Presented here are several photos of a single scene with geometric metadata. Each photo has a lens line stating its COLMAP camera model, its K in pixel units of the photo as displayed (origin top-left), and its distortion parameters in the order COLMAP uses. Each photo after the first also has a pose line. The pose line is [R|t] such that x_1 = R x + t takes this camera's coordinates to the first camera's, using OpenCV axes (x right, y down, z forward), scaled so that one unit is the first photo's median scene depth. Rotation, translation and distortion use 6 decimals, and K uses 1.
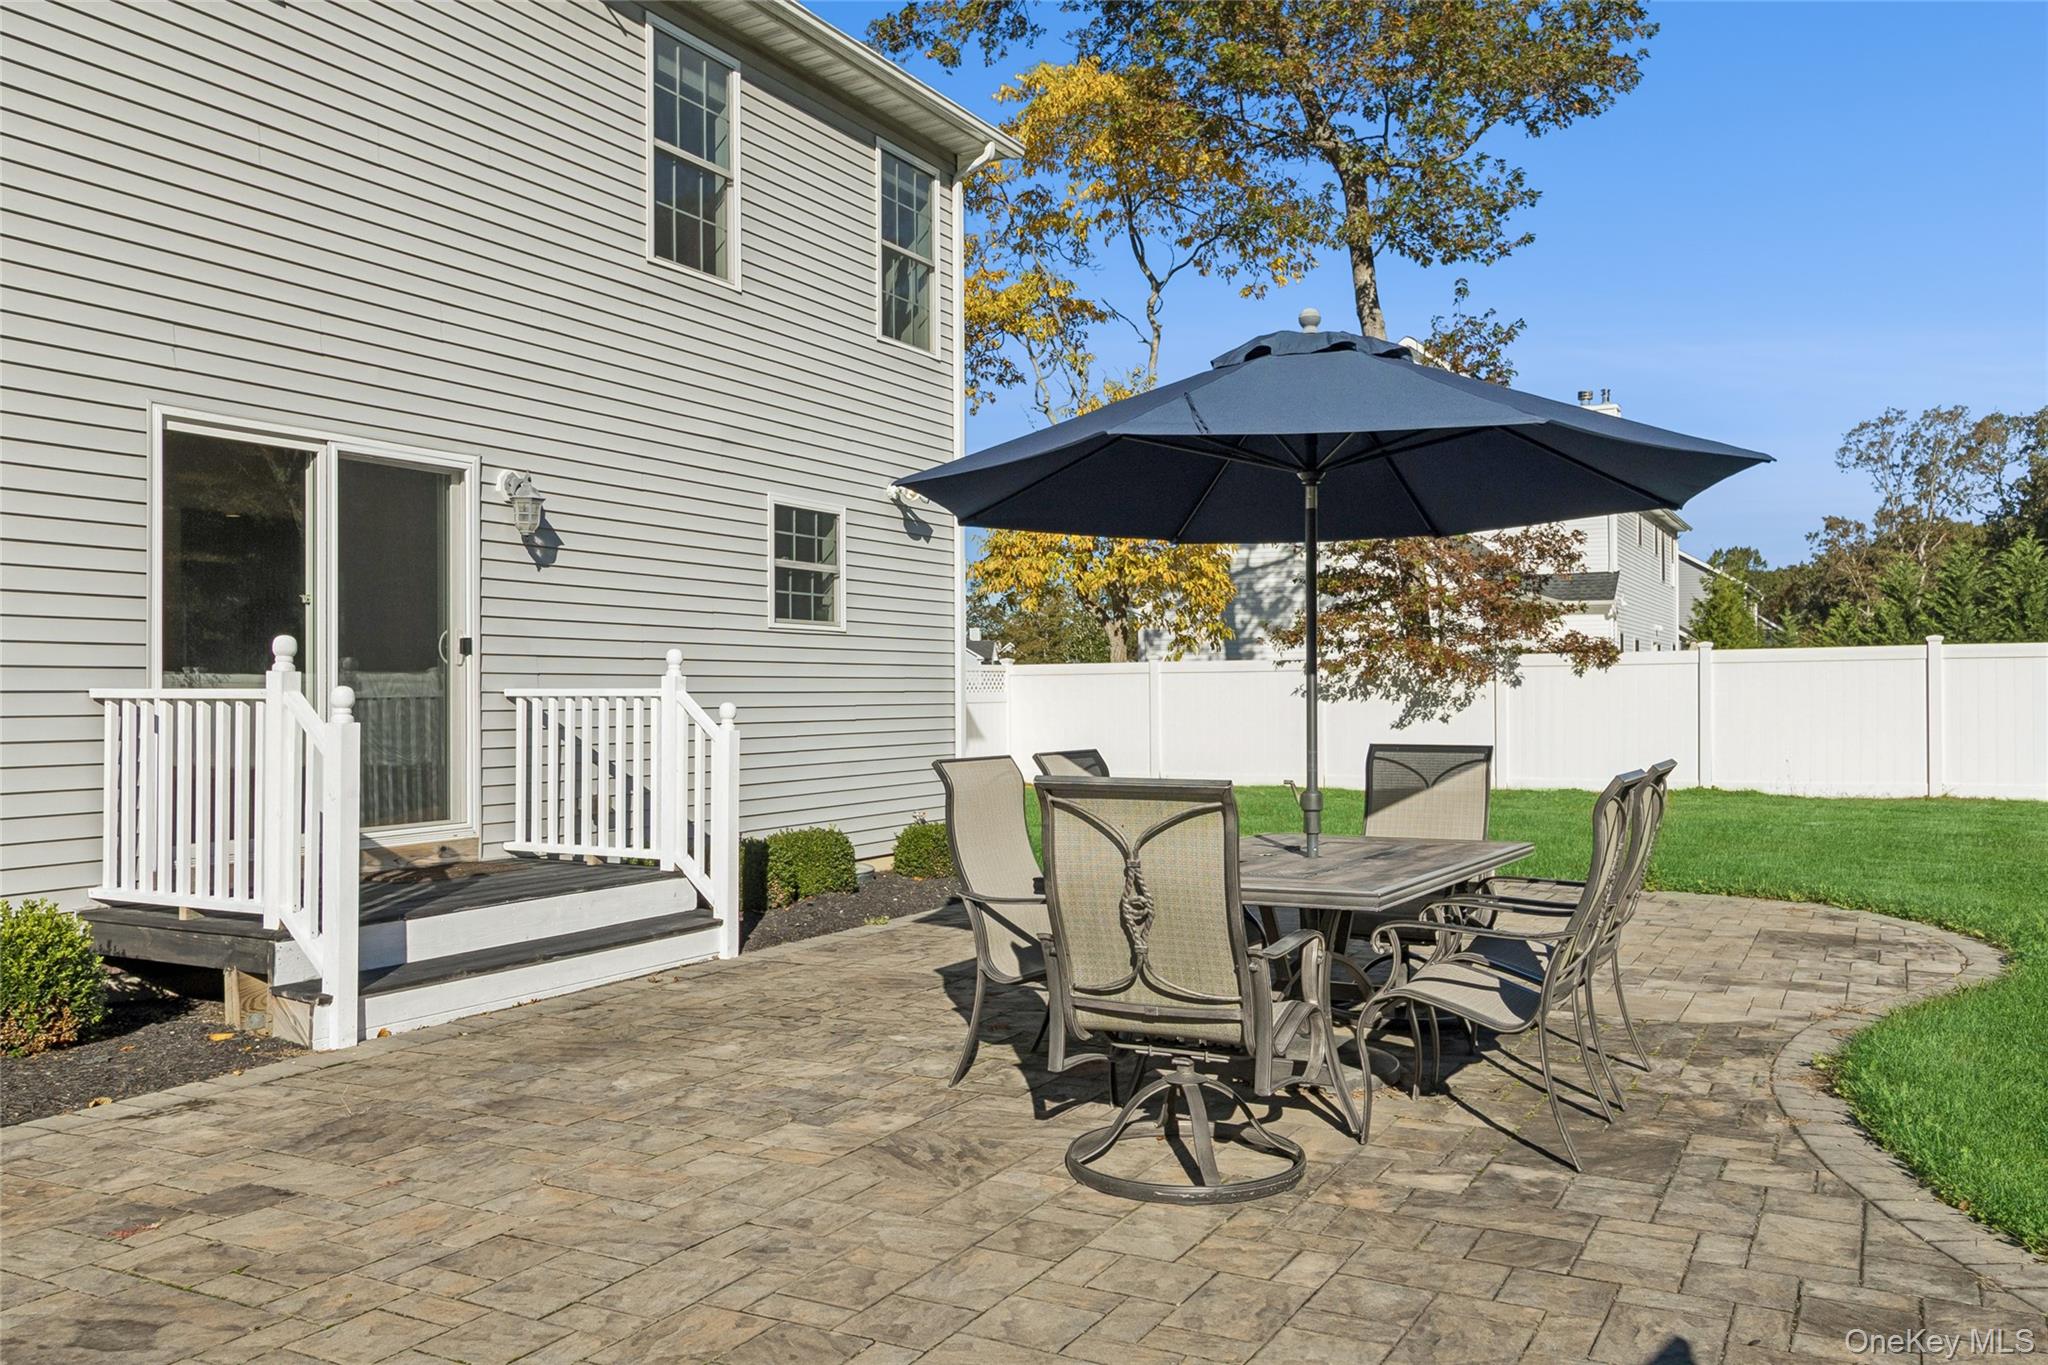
lens RADIAL K [[1632.7, 0, 1030.8], [0, 1632.7, 676.3], [0, 0, 1]] dist [0.018856, 0.002414]
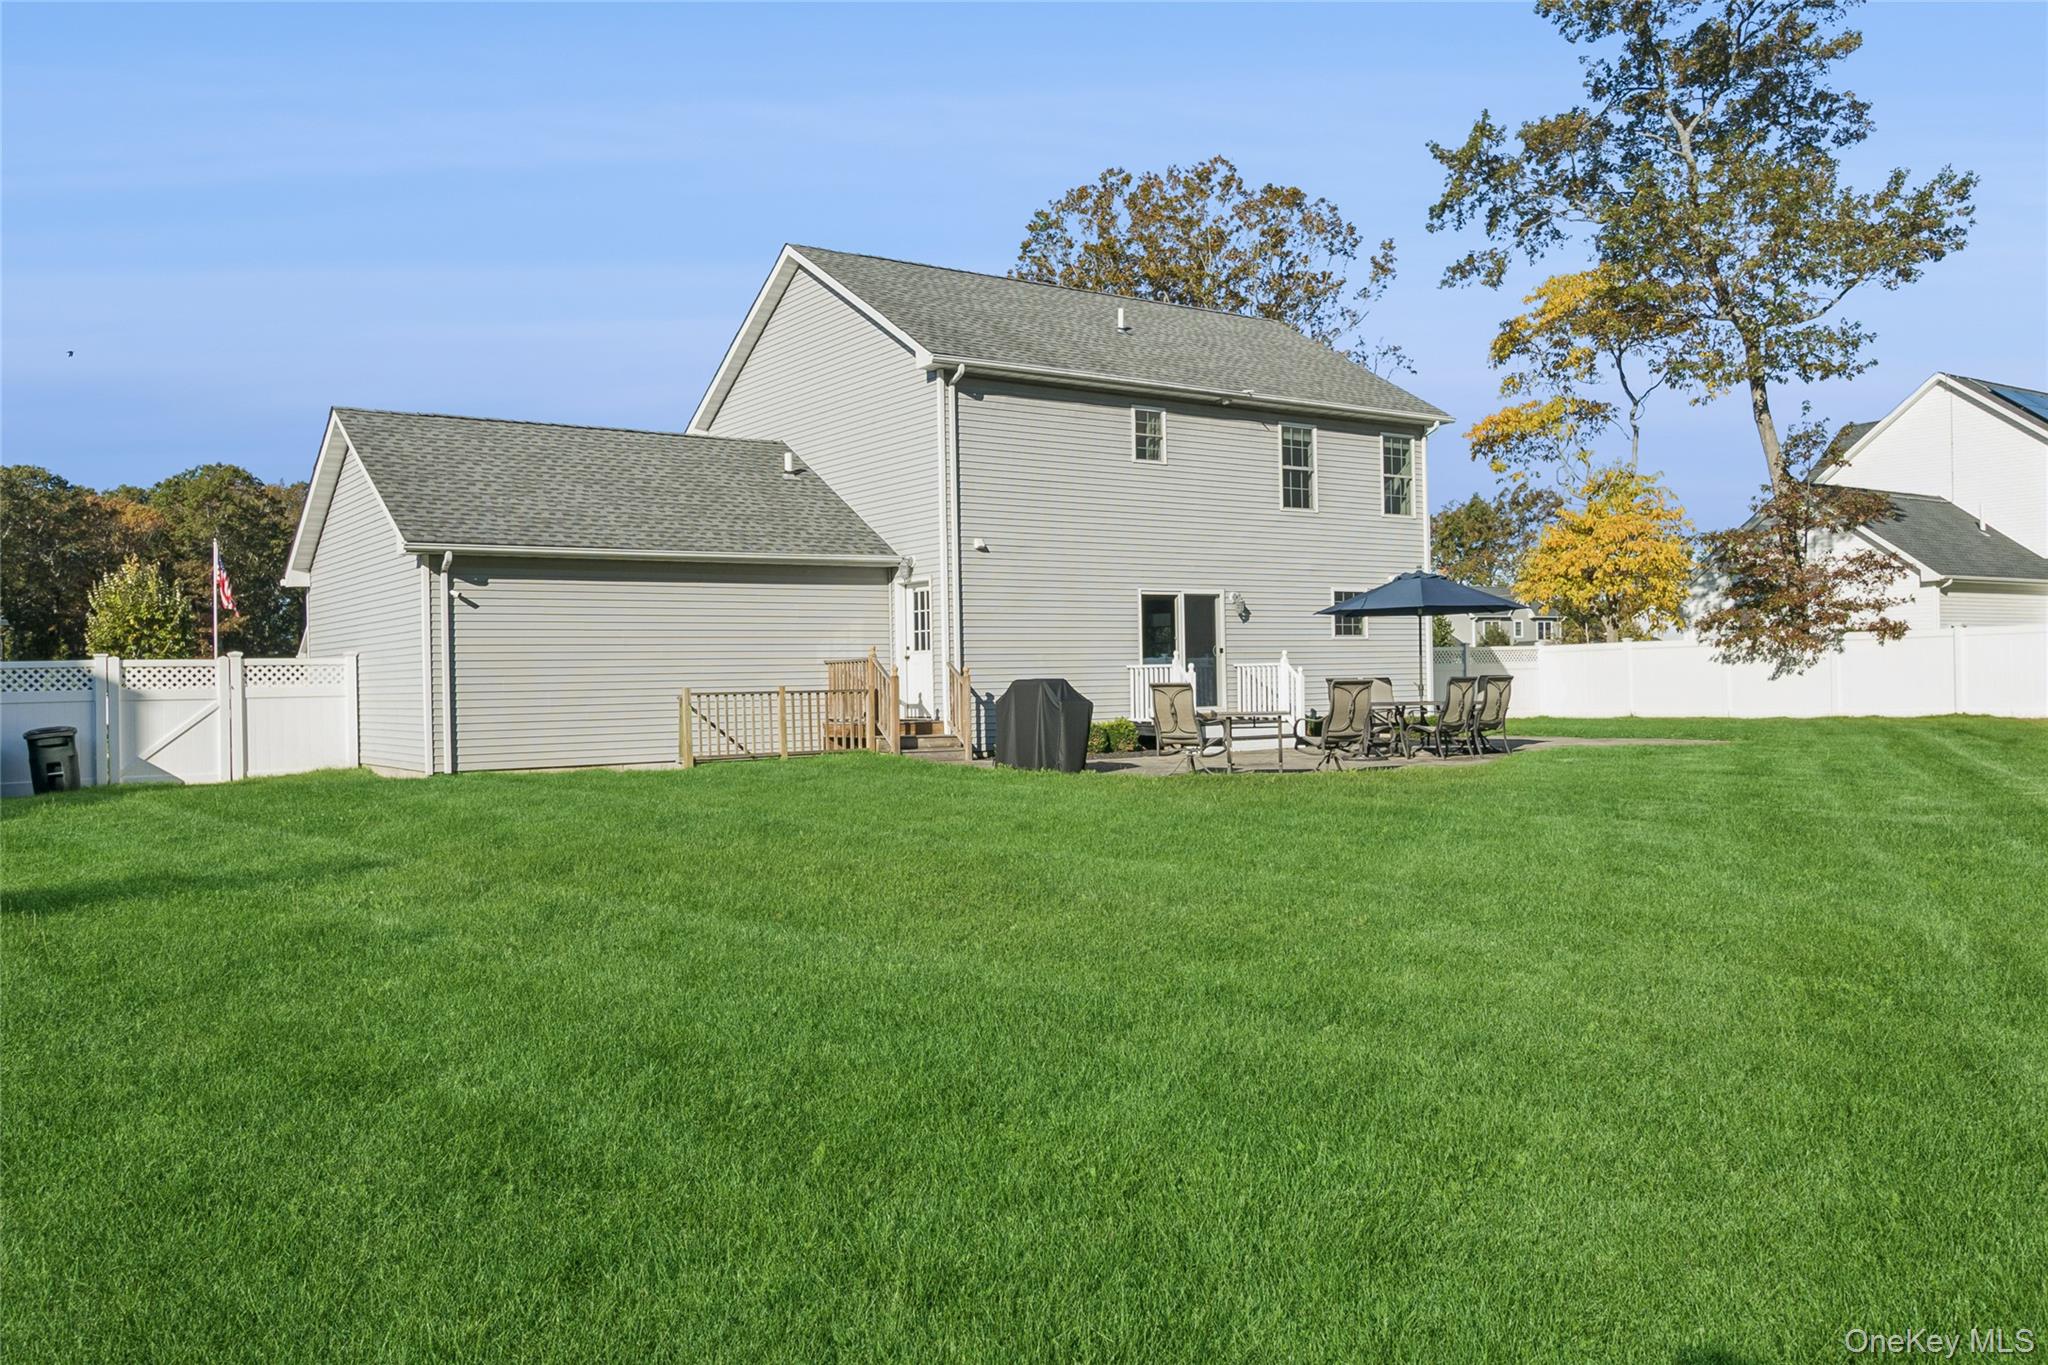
lens RADIAL K [[1632.7, 0, 1026.4], [0, 1632.7, 679.1], [0, 0, 1]] dist [0.018856, 0.002414]
pose [[0.897622, -0.013894, -0.440548, 0.583776], [0.020833, 0.999723, 0.010918, -0.004266], [0.440274, -0.018978, 0.897663, -1.653620]]
